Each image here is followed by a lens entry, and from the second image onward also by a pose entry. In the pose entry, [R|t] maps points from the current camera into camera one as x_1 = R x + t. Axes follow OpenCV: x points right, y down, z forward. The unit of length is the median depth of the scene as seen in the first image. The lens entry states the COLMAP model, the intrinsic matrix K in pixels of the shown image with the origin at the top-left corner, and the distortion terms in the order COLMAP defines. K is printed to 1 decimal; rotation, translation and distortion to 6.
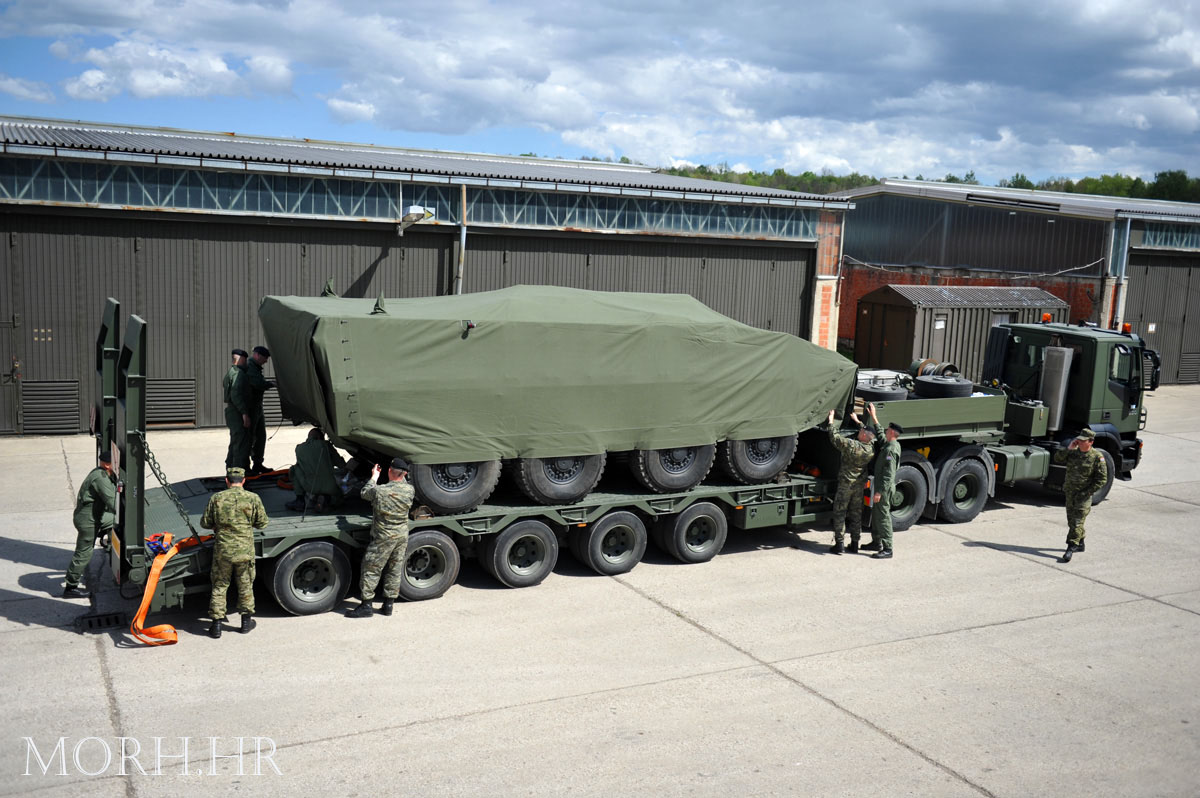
lens RADIAL K [[1102.0, 0, 597.7], [0, 1102.0, 399.4], [0, 0, 1]] dist [0.010881, 0.000000]
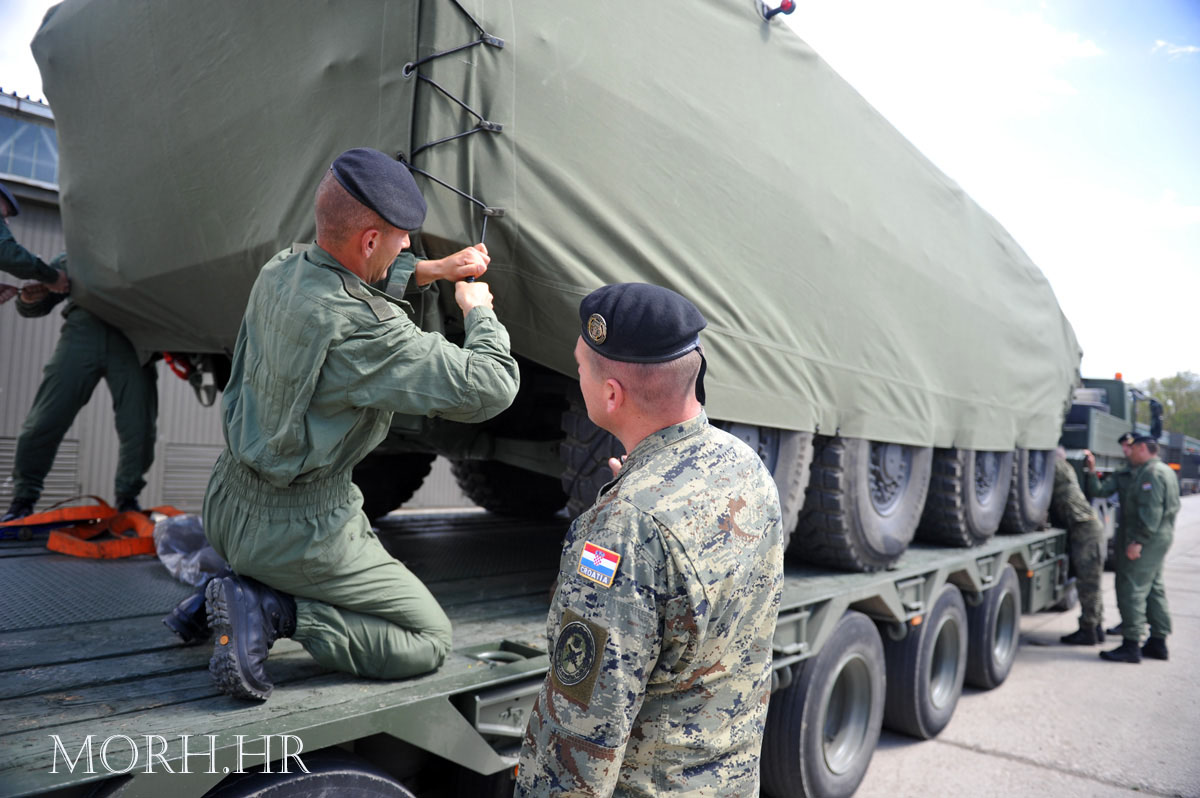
lens RADIAL K [[814.8, 0, 600.6], [0, 814.8, 405.3], [0, 0, 1]] dist [-0.054201, 0.005012]
pose [[0.939005, 0.023977, 0.343067, -0.191314], [0.037926, 0.984262, -0.172596, 0.070363], [-0.341807, 0.175079, 0.923318, 0.637333]]
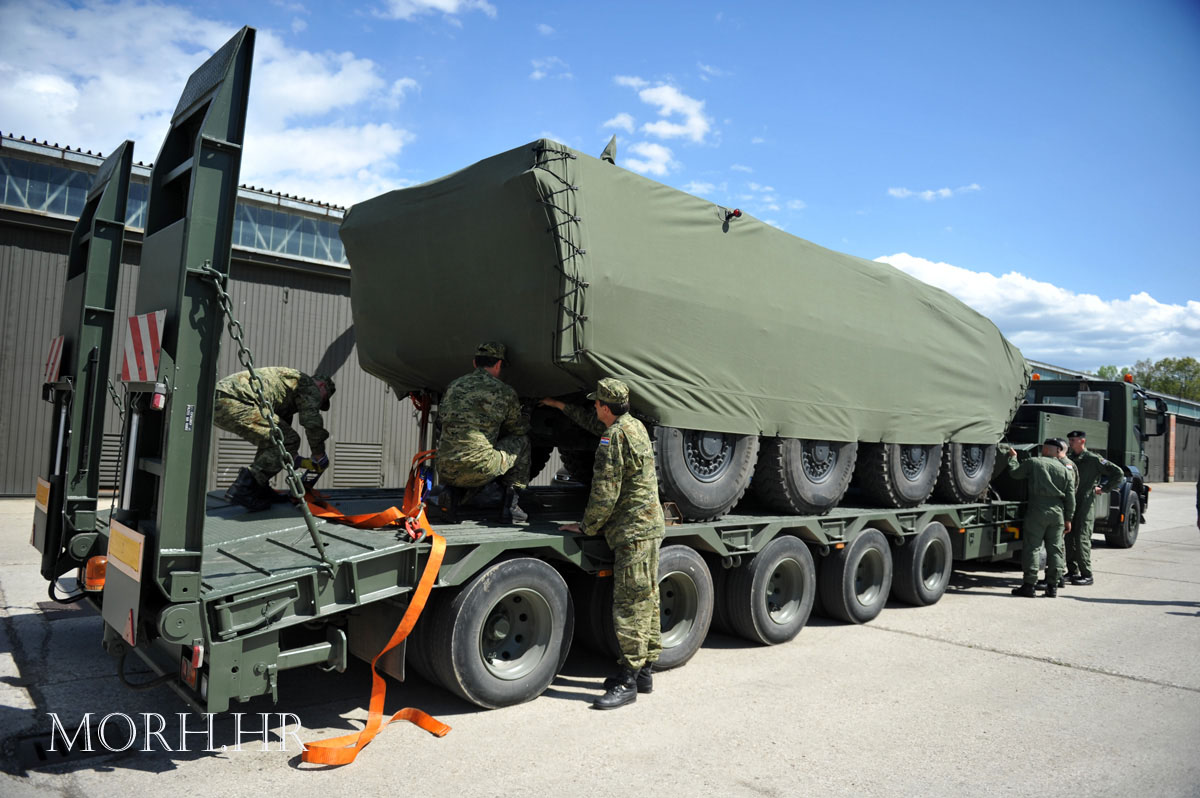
lens RADIAL K [[814.8, 0, 594.4], [0, 814.8, 404.2], [0, 0, 1]] dist [-0.054201, 0.005012]
pose [[0.974298, 0.013695, 0.224848, -0.231322], [0.025840, 0.984767, -0.171950, 0.092952], [-0.223778, 0.173340, 0.959102, 0.459605]]
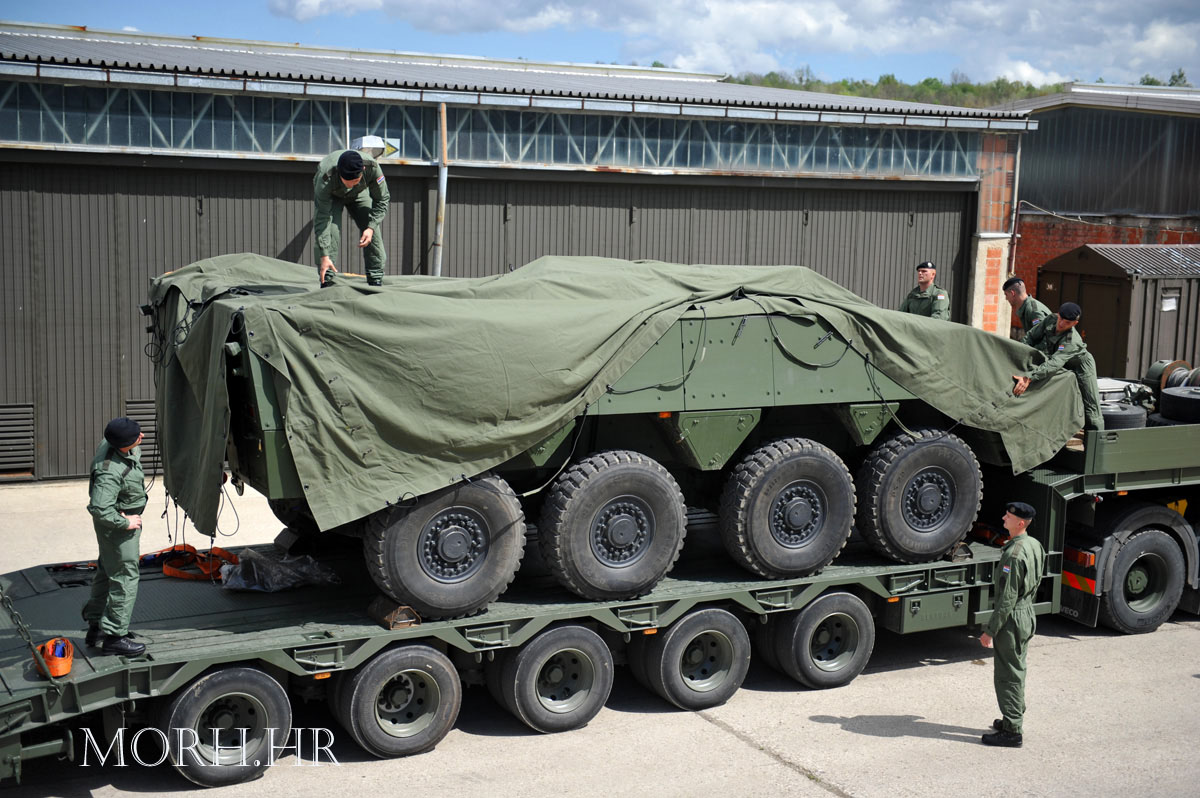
lens RADIAL K [[1616.1, 0, 599.2], [0, 1616.1, 399.6], [0, 0, 1]] dist [0.122714, 0.000000]
pose [[0.999825, -0.012810, -0.013630, -0.024848], [0.012643, 0.999844, -0.012299, -0.007434], [0.013785, 0.012124, 0.999831, 0.052699]]
